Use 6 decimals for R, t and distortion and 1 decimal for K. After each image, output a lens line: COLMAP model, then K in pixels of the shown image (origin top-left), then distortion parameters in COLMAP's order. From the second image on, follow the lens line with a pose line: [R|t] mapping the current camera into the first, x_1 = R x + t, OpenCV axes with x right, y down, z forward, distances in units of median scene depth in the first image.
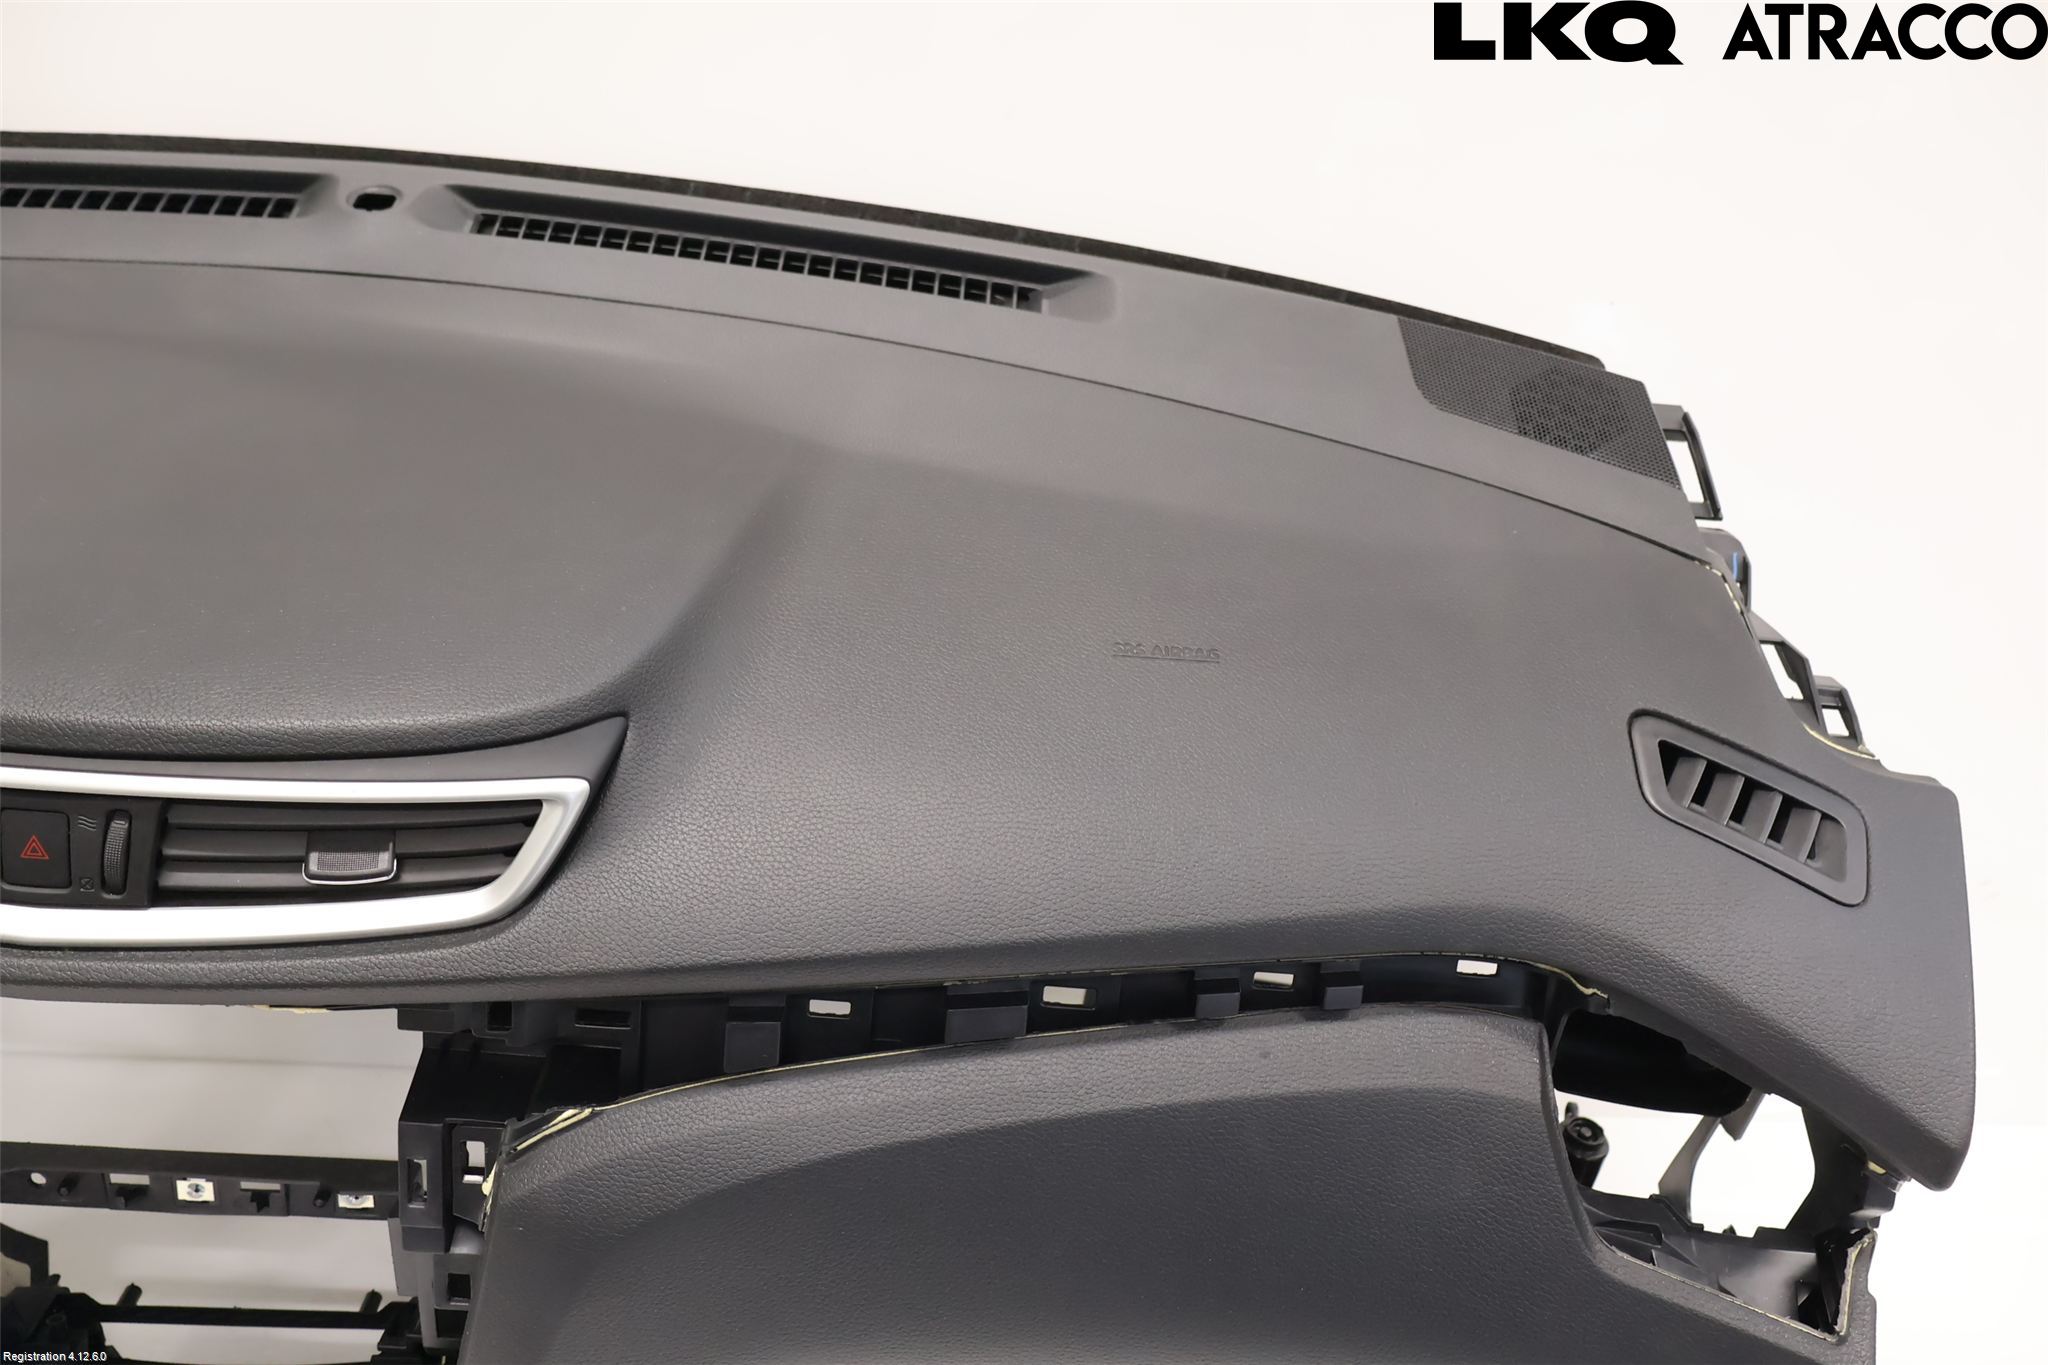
lens RADIAL K [[1807.4, 0, 1024.5], [0, 1807.4, 670.0], [0, 0, 1]] dist [-0.005553, -0.010067]
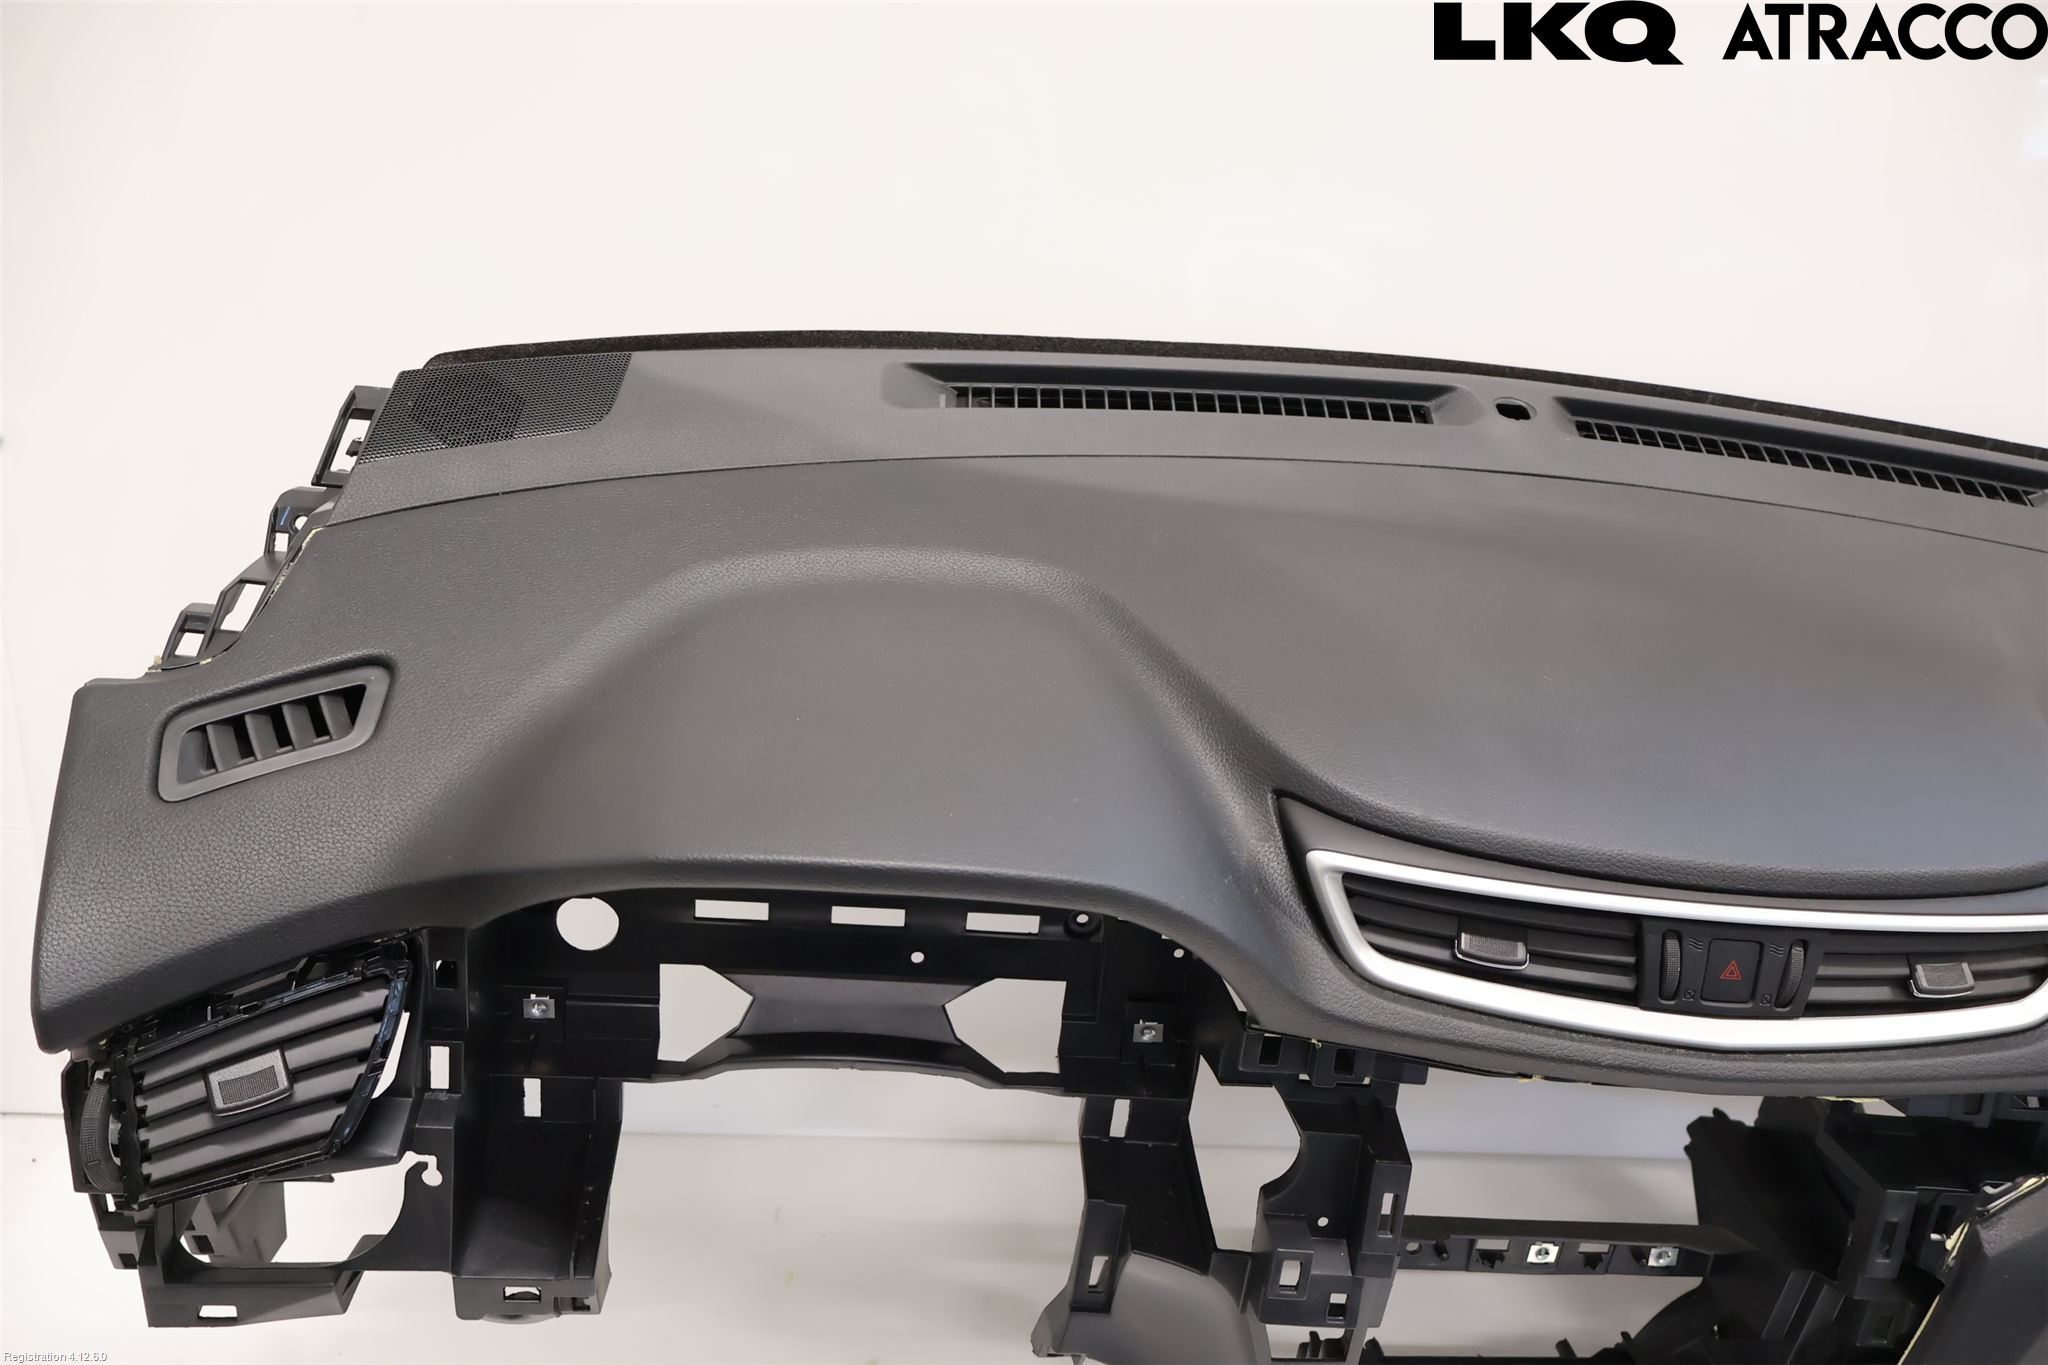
lens RADIAL K [[1689.5, 0, 1023.1], [0, 1689.5, 697.9], [0, 0, 1]] dist [-0.052224, -0.013387]
pose [[0.999954, 0.004794, 0.008294, -0.809604], [-0.004451, 0.999156, -0.040826, -0.029374], [-0.008482, 0.040787, 0.999132, -0.106844]]
